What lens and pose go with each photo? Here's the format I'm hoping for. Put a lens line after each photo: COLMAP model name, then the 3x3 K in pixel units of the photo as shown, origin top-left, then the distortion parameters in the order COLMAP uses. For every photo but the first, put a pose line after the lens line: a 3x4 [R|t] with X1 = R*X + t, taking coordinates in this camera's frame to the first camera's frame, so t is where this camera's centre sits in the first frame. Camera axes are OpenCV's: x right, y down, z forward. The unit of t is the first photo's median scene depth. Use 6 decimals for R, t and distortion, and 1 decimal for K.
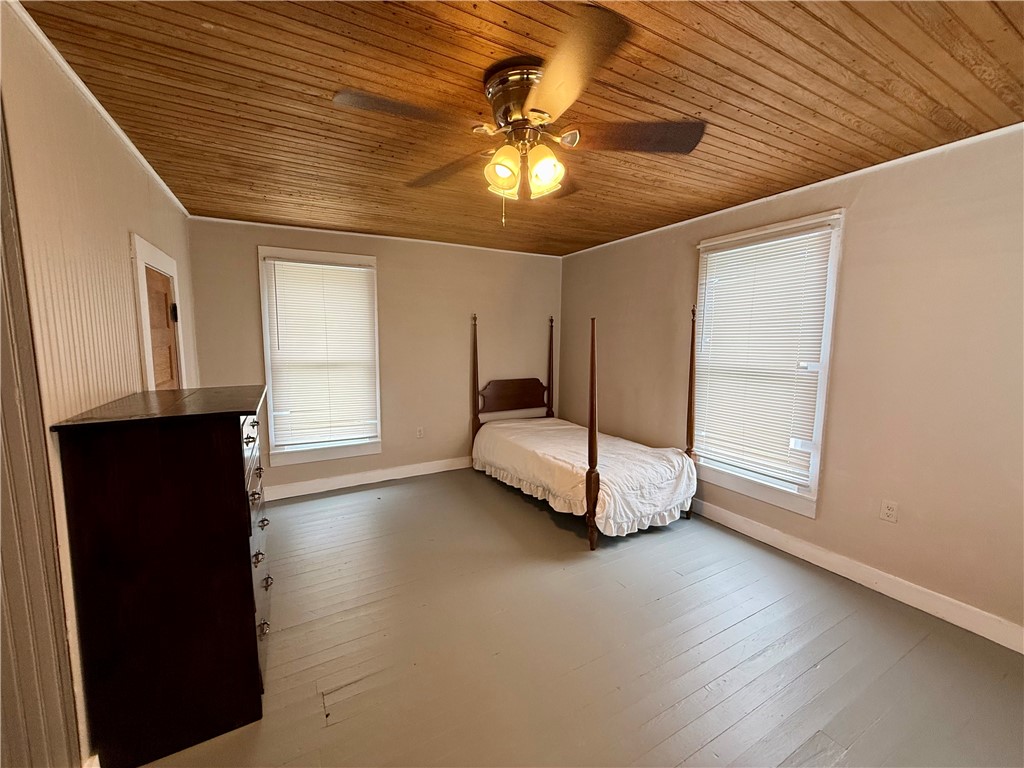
lens RADIAL K [[407.7, 0, 508.4], [0, 407.7, 382.4], [0, 0, 1]] dist [-0.002518, -0.000450]
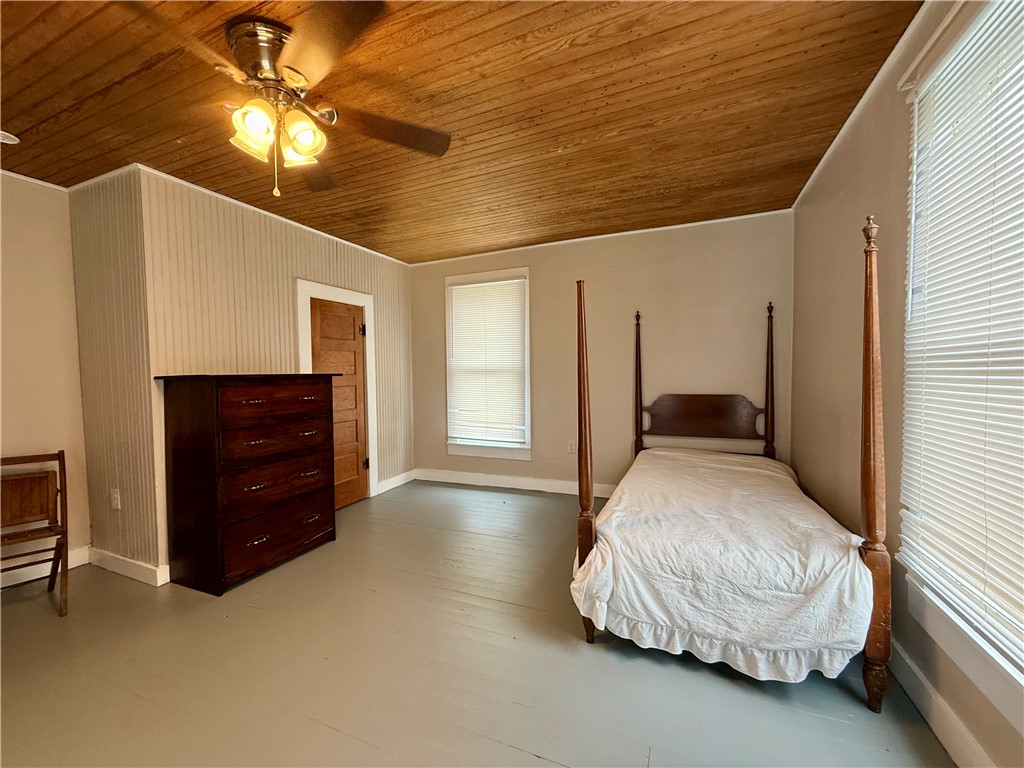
lens RADIAL K [[407.7, 0, 508.4], [0, 407.7, 382.4], [0, 0, 1]] dist [-0.002518, -0.000450]
pose [[0.619977, 0.008087, -0.784578, 0.579511], [-0.068976, 0.996637, -0.044233, 0.041022], [0.781582, 0.081540, 0.618450, 0.441134]]
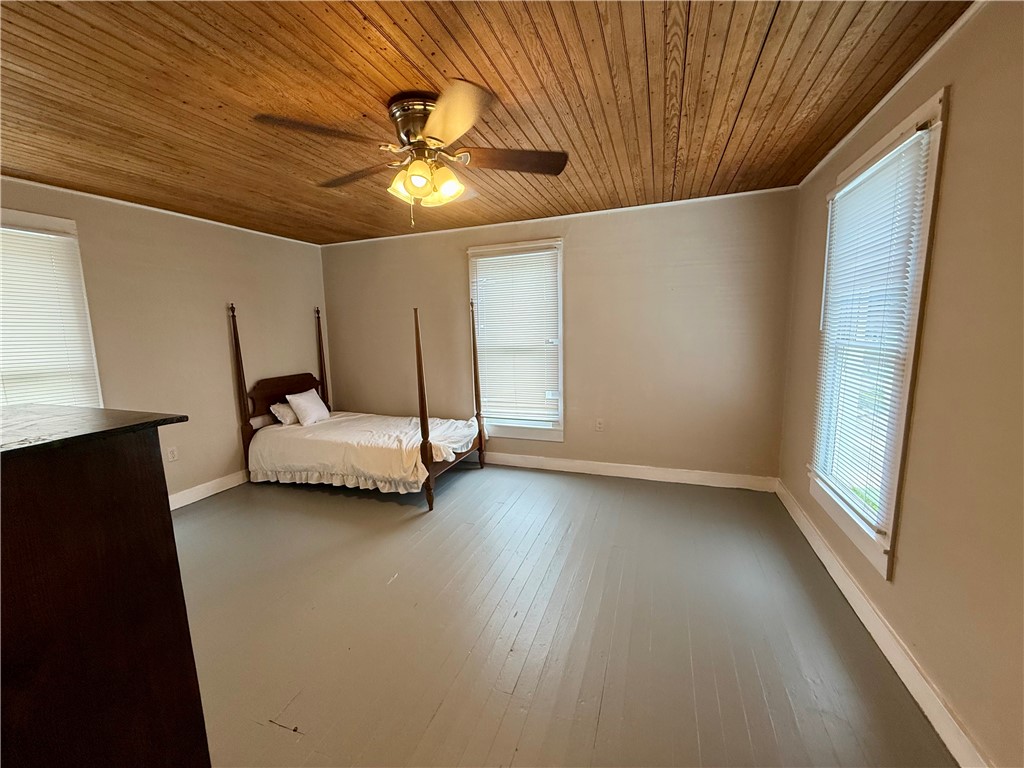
lens RADIAL K [[407.7, 0, 508.4], [0, 407.7, 382.4], [0, 0, 1]] dist [-0.002518, -0.000450]
pose [[0.758007, -0.111105, 0.642714, -0.304453], [0.098789, 0.993574, 0.055248, 0.008789], [-0.644722, 0.021614, 0.764112, -0.029800]]
